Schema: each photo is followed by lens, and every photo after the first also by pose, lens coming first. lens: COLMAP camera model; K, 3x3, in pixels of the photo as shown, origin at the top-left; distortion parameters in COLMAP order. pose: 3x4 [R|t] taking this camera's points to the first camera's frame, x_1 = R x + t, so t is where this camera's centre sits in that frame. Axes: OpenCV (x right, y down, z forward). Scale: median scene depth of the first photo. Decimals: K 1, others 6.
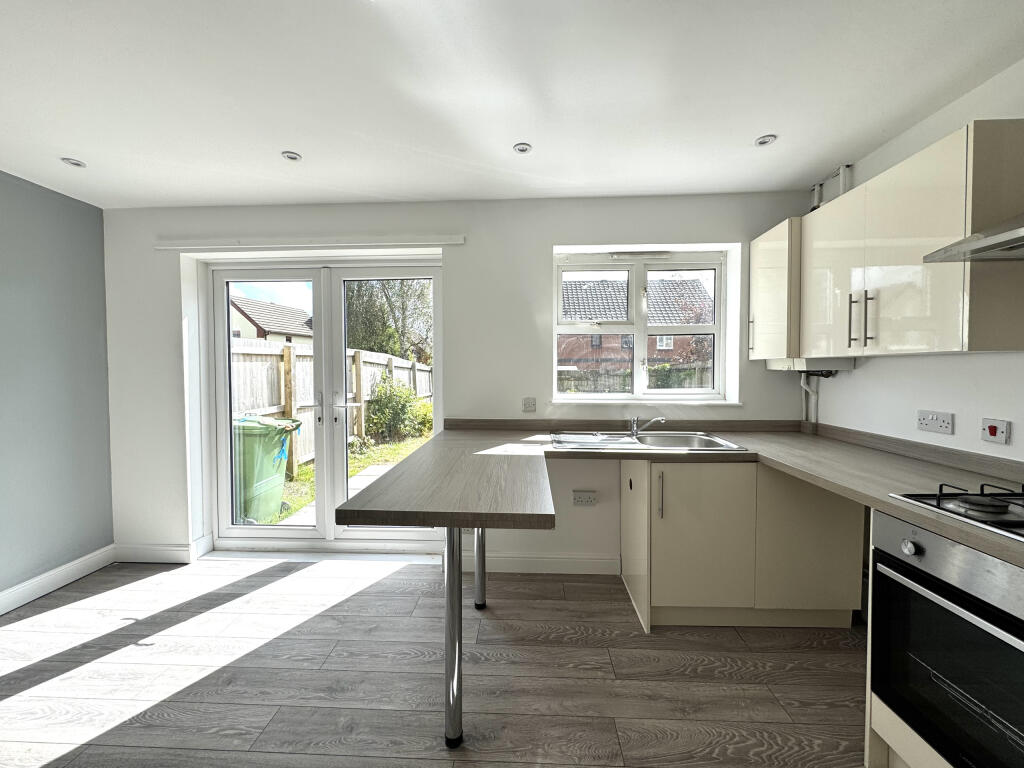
lens RADIAL K [[410.0, 0, 511.8], [0, 410.0, 381.7], [0, 0, 1]] dist [-0.001727, -0.000377]
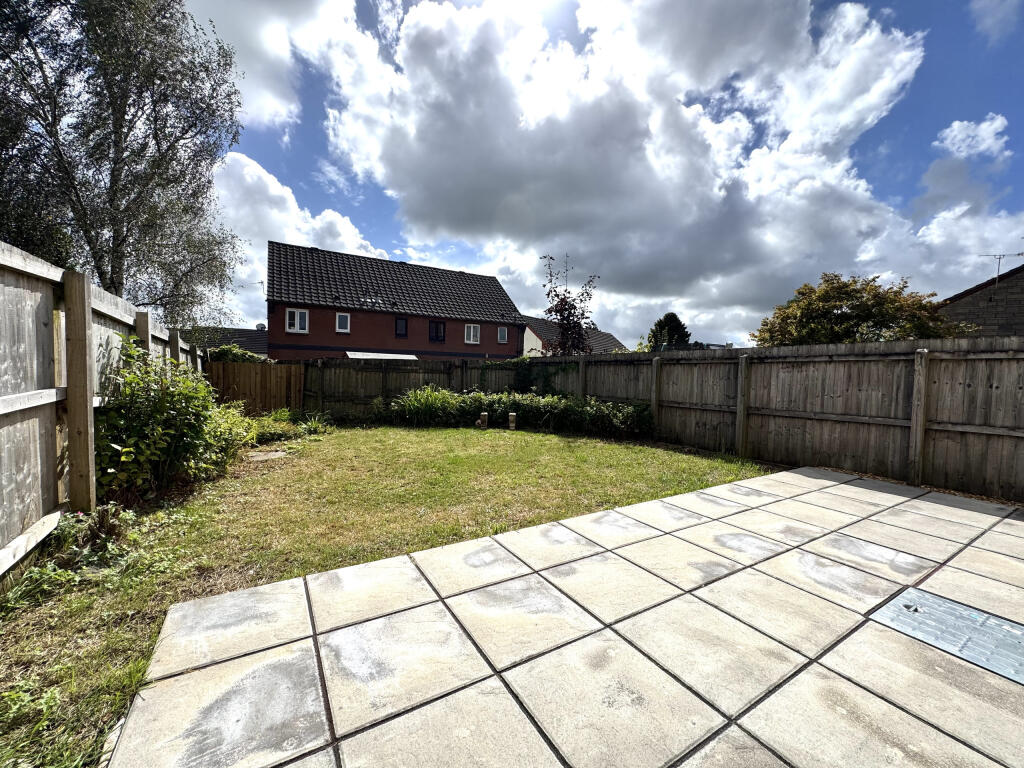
lens RADIAL K [[410.0, 0, 511.8], [0, 410.0, 381.7], [0, 0, 1]] dist [-0.001727, -0.000377]
pose [[0.831589, 0.008825, 0.555321, -0.839948], [-0.012874, 0.999911, 0.003388, 0.049937], [-0.555242, -0.009967, 0.831629, 1.596939]]
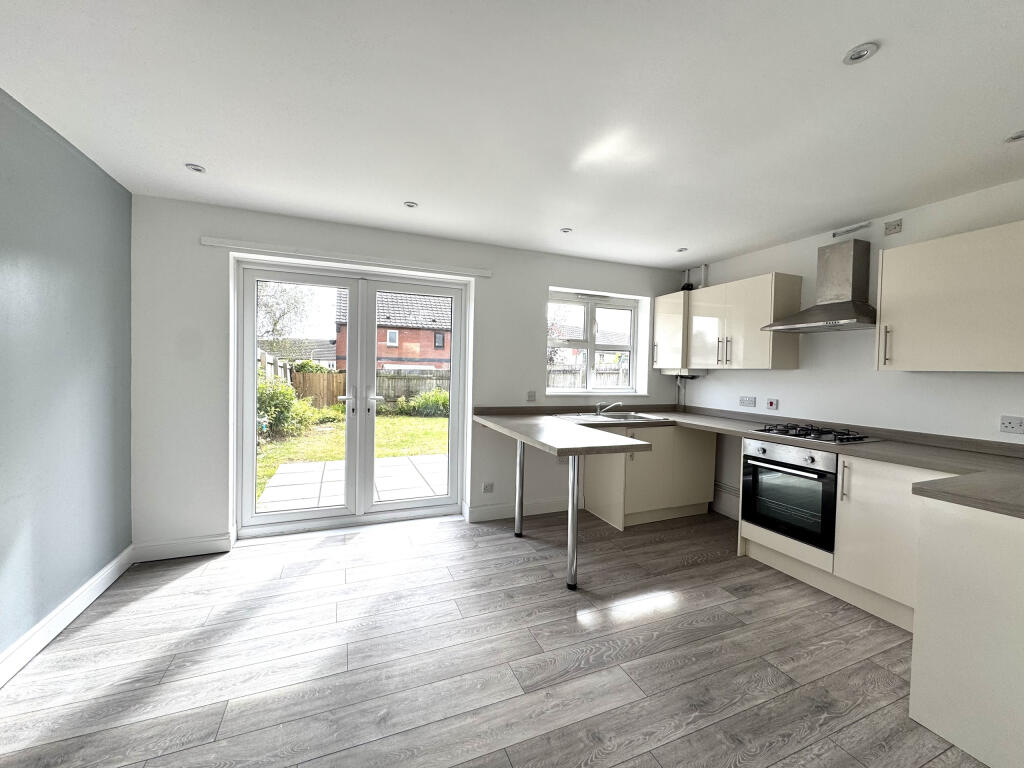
lens RADIAL K [[410.0, 0, 511.8], [0, 410.0, 381.7], [0, 0, 1]] dist [-0.001727, -0.000377]
pose [[0.905443, 0.011012, 0.424325, -0.735187], [-0.011490, 0.999933, -0.001433, 0.011589], [-0.424313, -0.003578, 0.905509, -0.298233]]
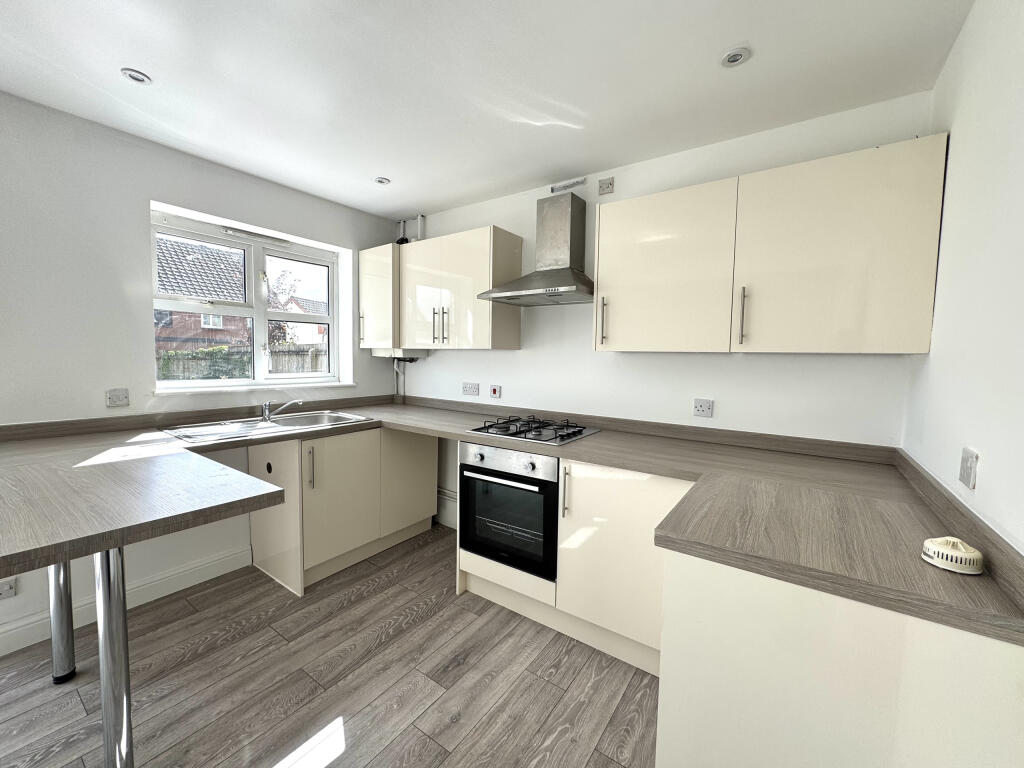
lens RADIAL K [[410.0, 0, 511.8], [0, 410.0, 381.7], [0, 0, 1]] dist [-0.001727, -0.000377]
pose [[0.535878, -0.040461, 0.843325, -0.248589], [0.006358, 0.999016, 0.043891, -0.004323], [-0.844272, -0.018158, 0.535608, -0.050164]]
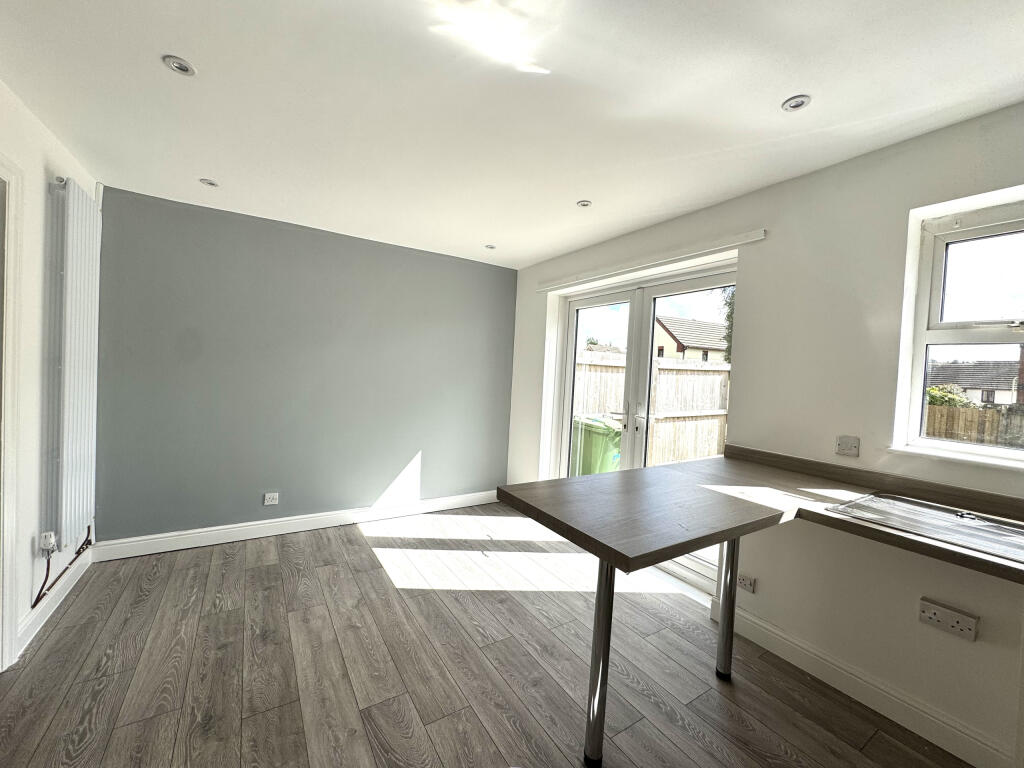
lens RADIAL K [[410.0, 0, 511.8], [0, 410.0, 381.7], [0, 0, 1]] dist [-0.001727, -0.000377]
pose [[0.573951, 0.051494, -0.817269, 0.332093], [-0.079520, 0.996809, 0.006962, -0.015064], [0.815020, 0.060993, 0.576214, 0.145238]]
